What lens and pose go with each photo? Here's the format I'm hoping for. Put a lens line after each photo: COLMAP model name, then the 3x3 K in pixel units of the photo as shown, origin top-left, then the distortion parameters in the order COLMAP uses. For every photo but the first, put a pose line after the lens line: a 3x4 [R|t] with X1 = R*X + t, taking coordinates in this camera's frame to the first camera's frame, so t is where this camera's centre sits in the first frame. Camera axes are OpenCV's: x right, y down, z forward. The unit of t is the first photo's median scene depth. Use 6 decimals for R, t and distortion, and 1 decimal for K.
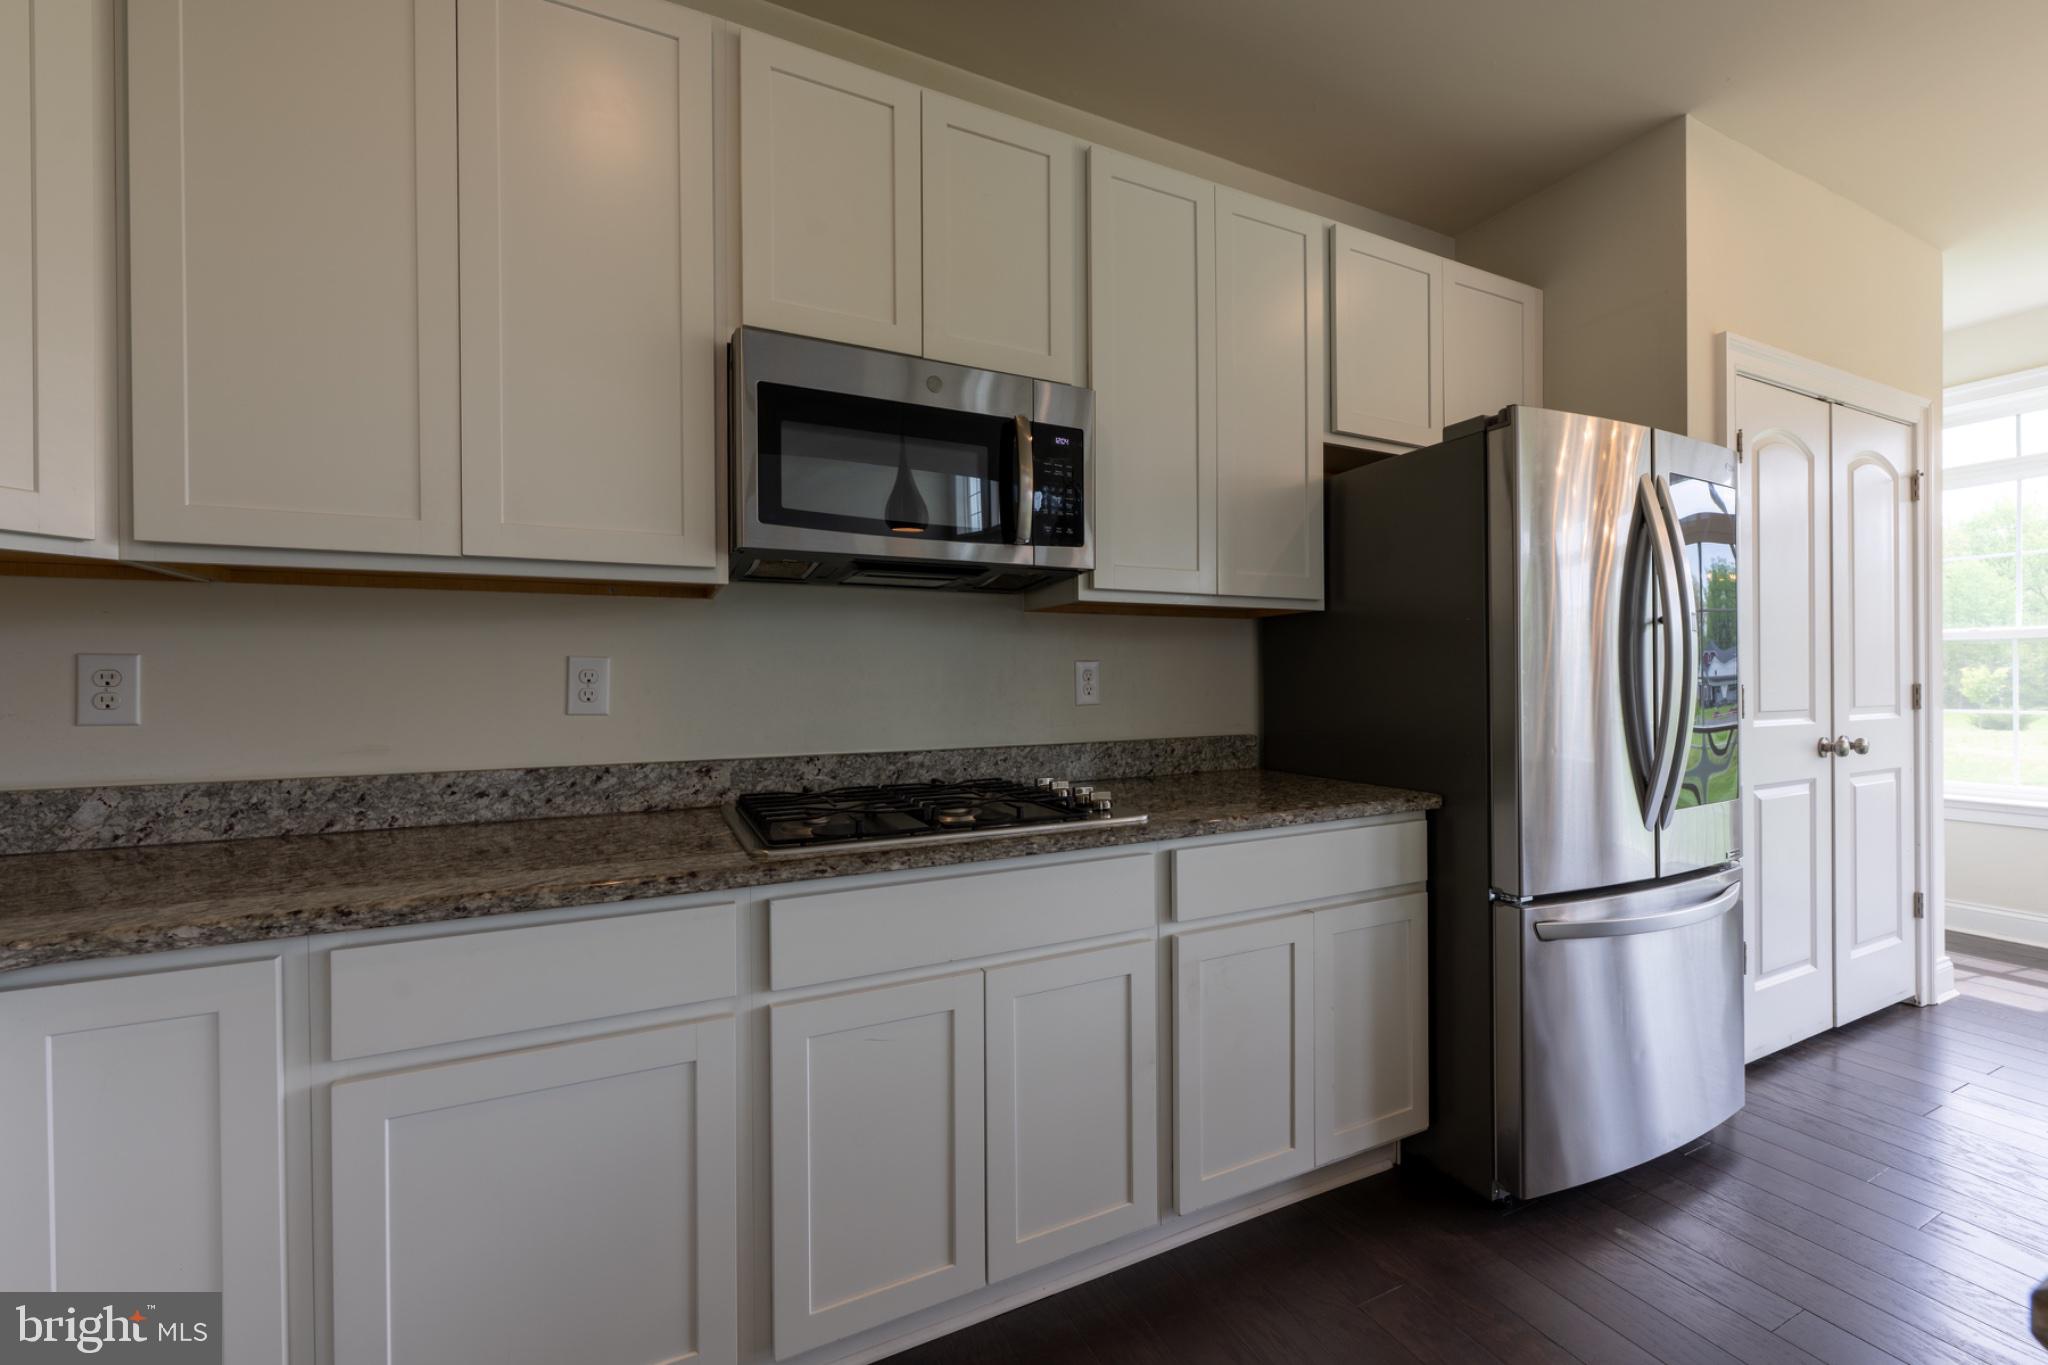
lens RADIAL K [[808.9, 0, 1016.6], [0, 808.9, 687.1], [0, 0, 1]] dist [-0.002137, 0.000878]
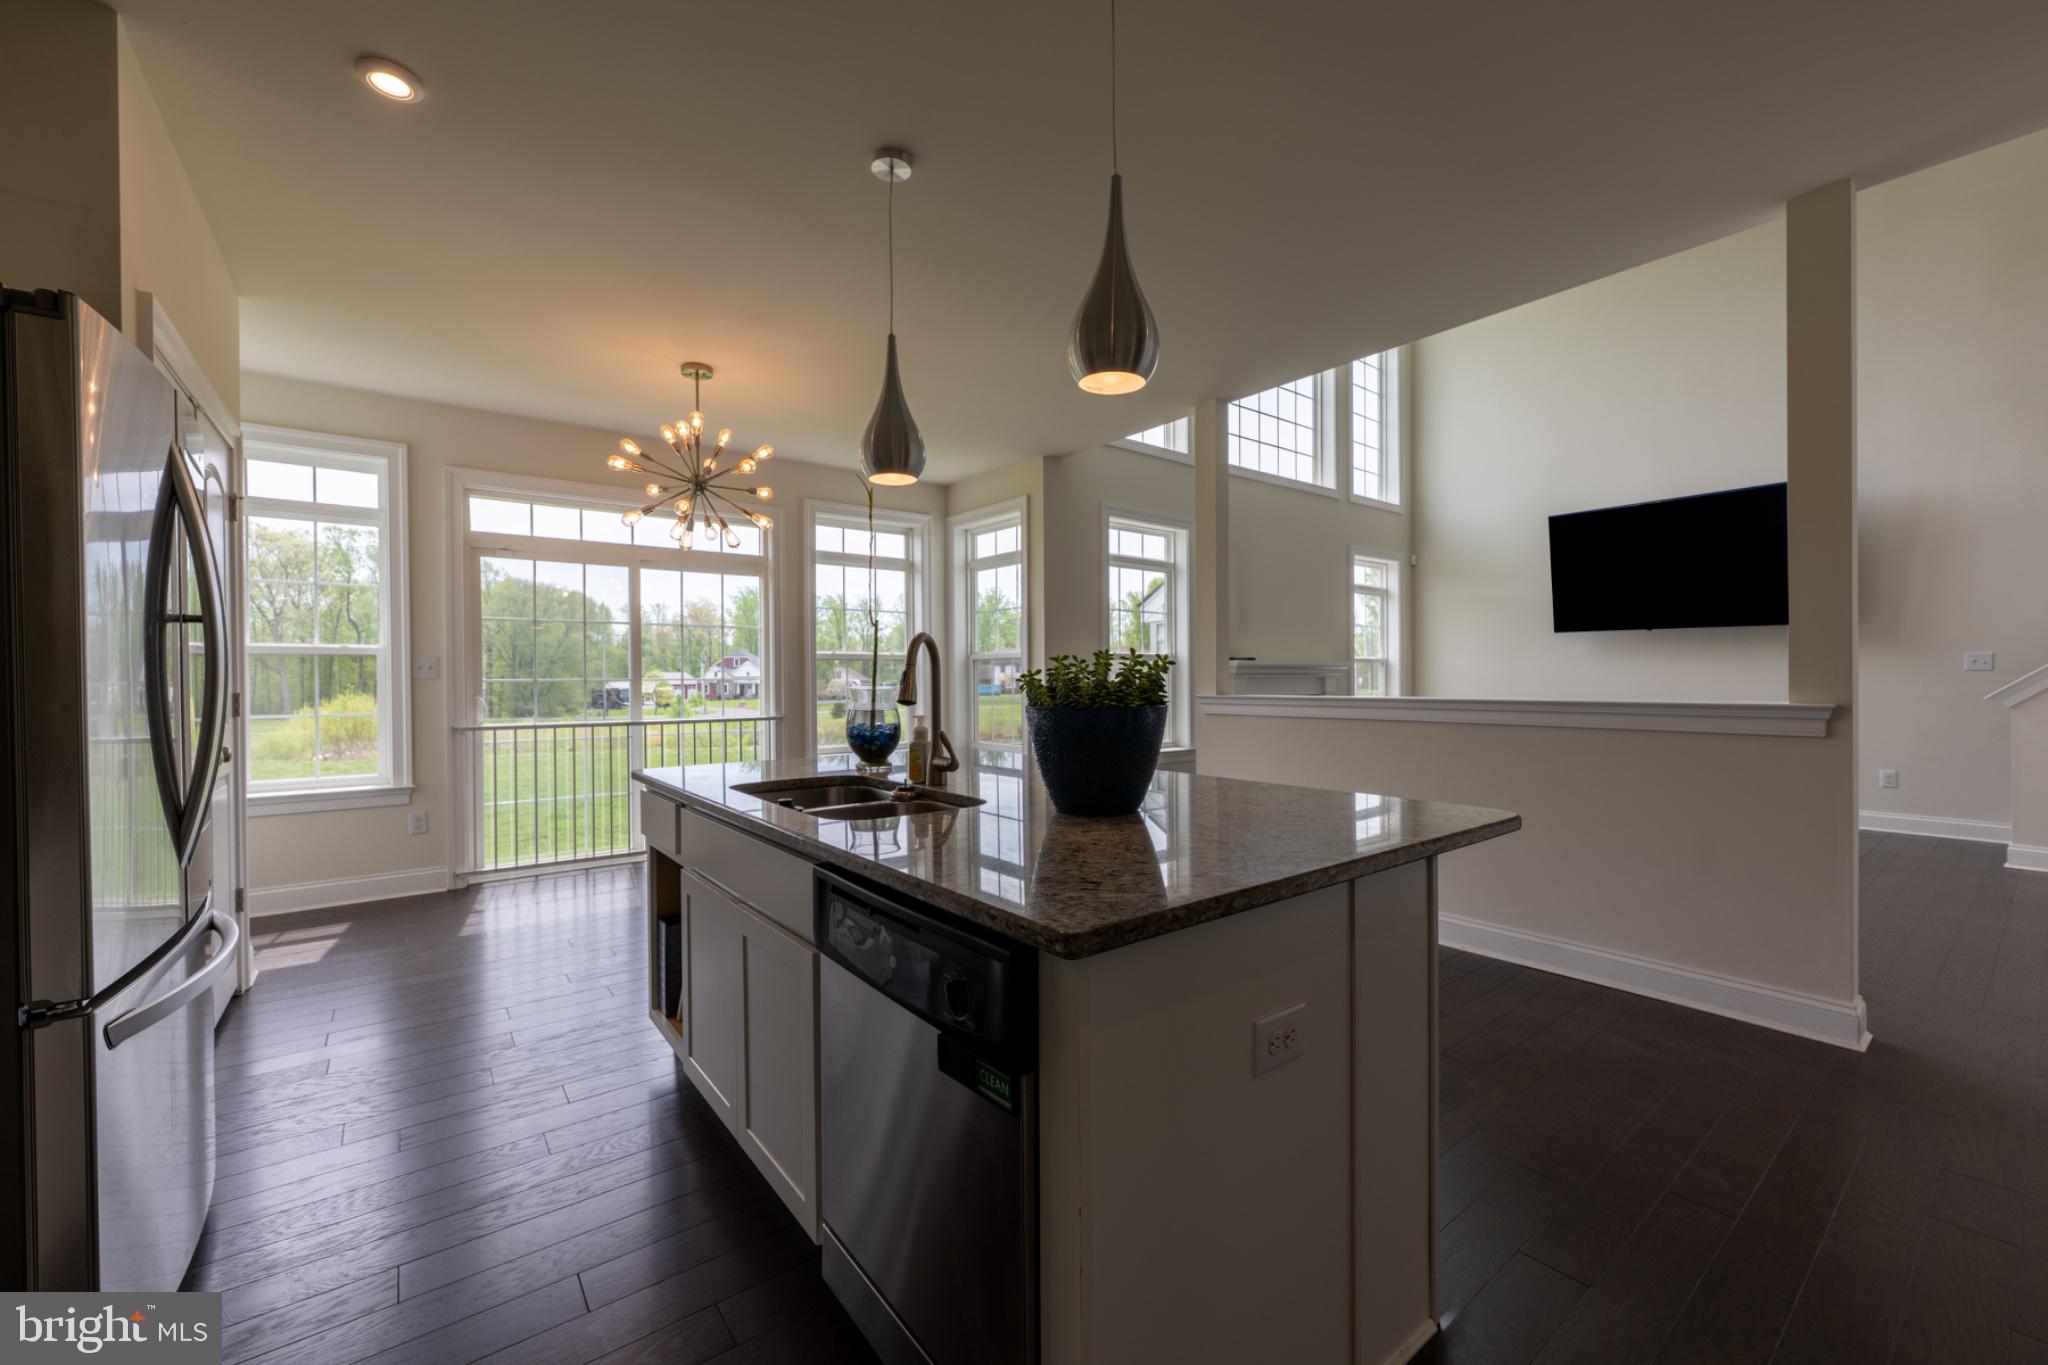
lens RADIAL K [[808.9, 0, 1015.0], [0, 808.9, 686.5], [0, 0, 1]] dist [-0.002137, 0.000878]
pose [[-0.204919, 0.000084, 0.978779, -0.241986], [0.013778, 0.999901, 0.002798, -0.001858], [-0.978682, 0.014059, -0.204900, 0.371265]]
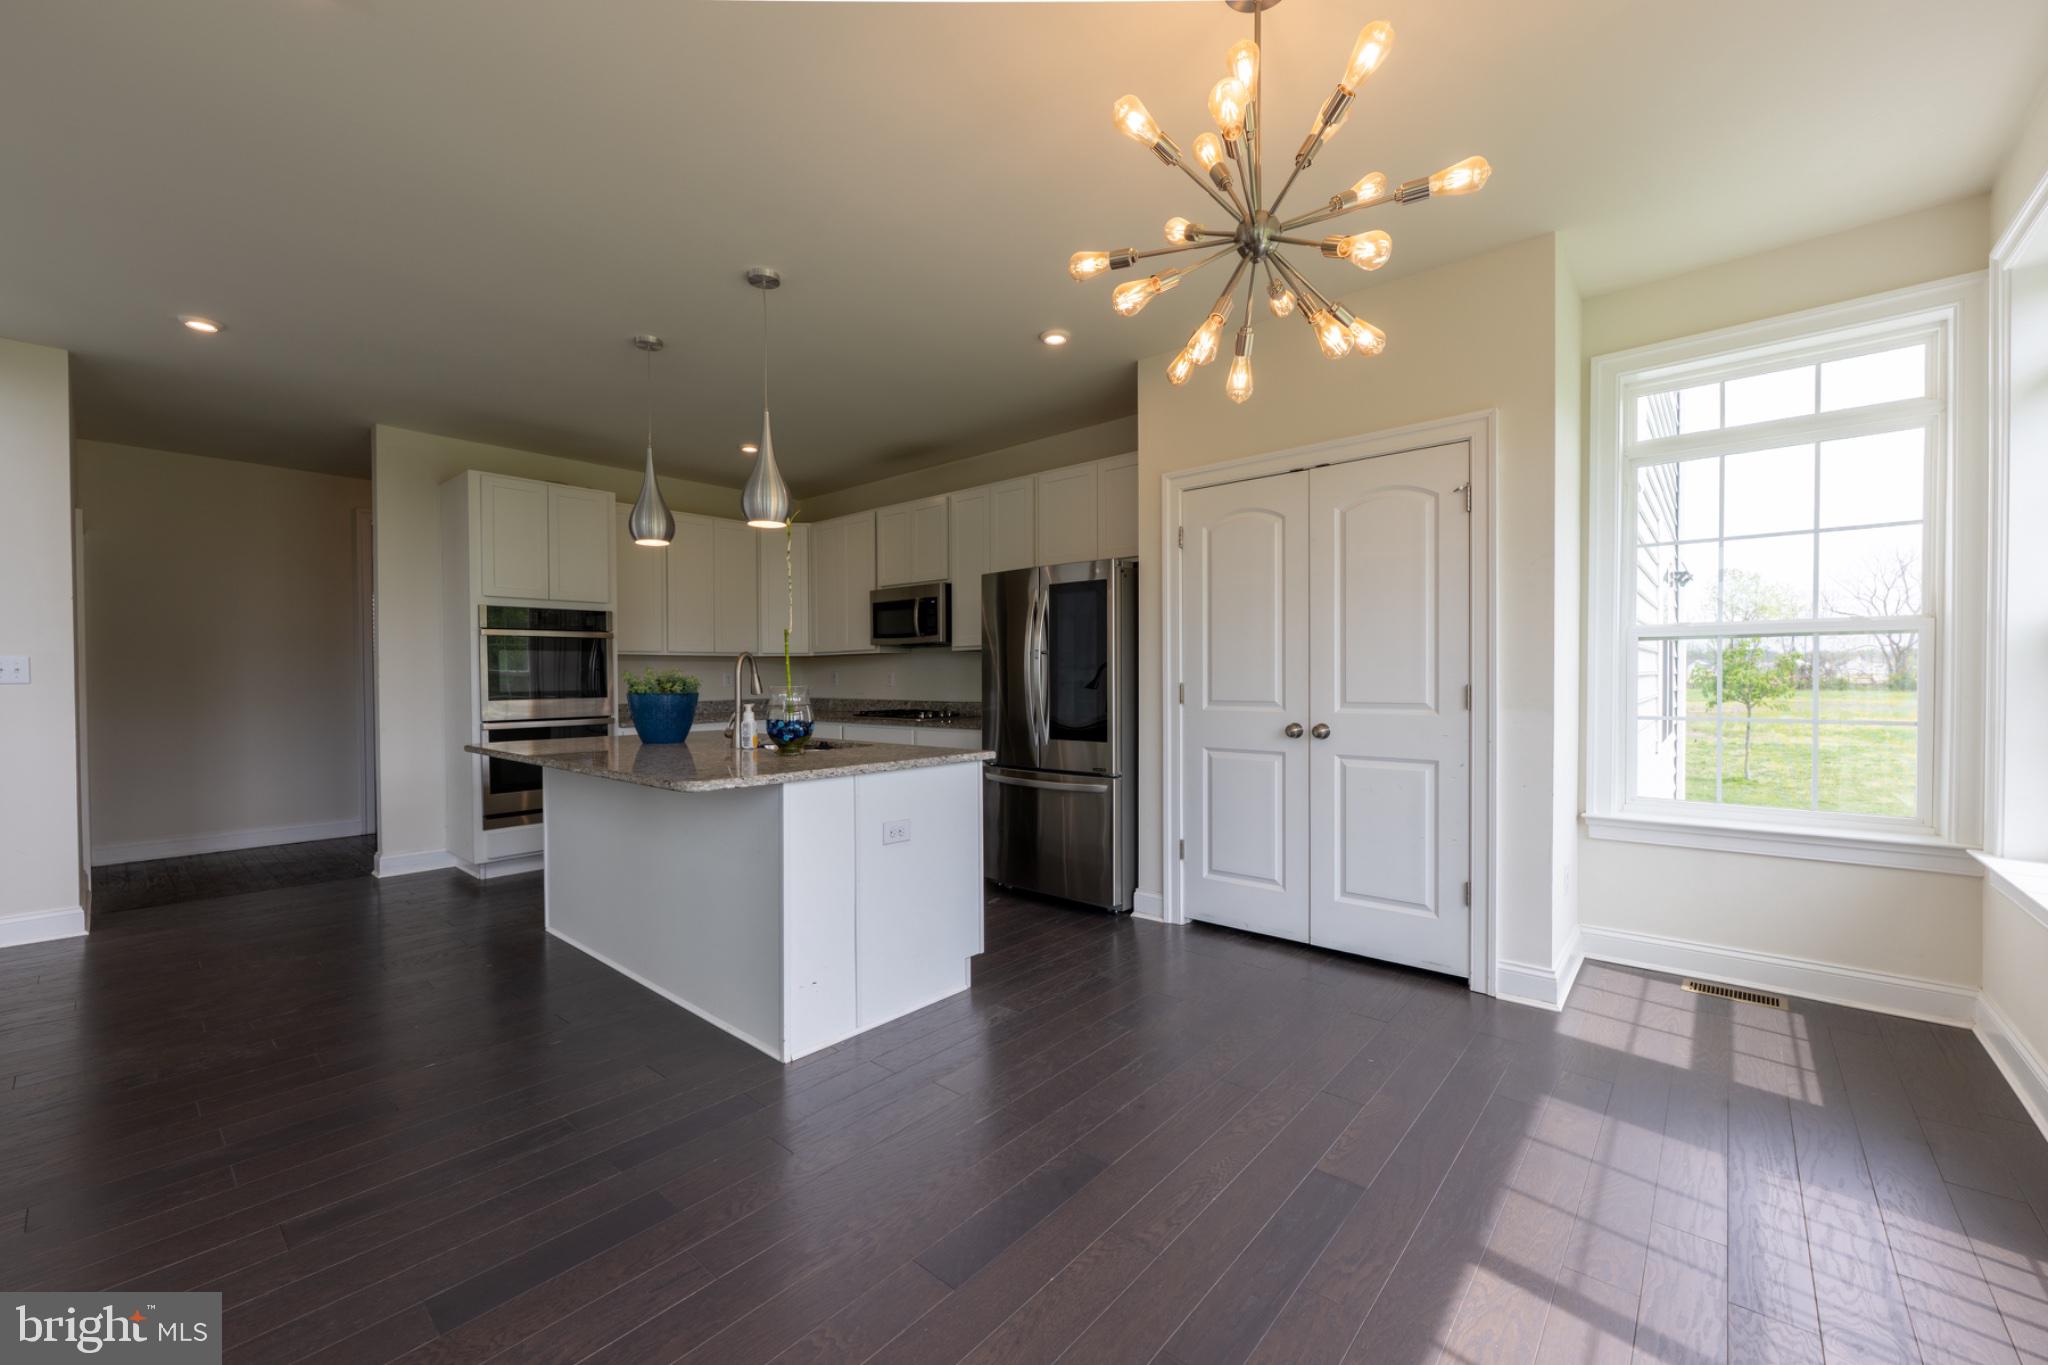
lens RADIAL K [[808.9, 0, 1020.5], [0, 808.9, 682.9], [0, 0, 1]] dist [-0.002137, 0.000878]
pose [[0.394013, 0.013823, -0.919001, 3.224807], [0.000466, 0.999884, 0.015239, -0.040406], [0.919105, -0.006433, 0.393961, 0.082657]]
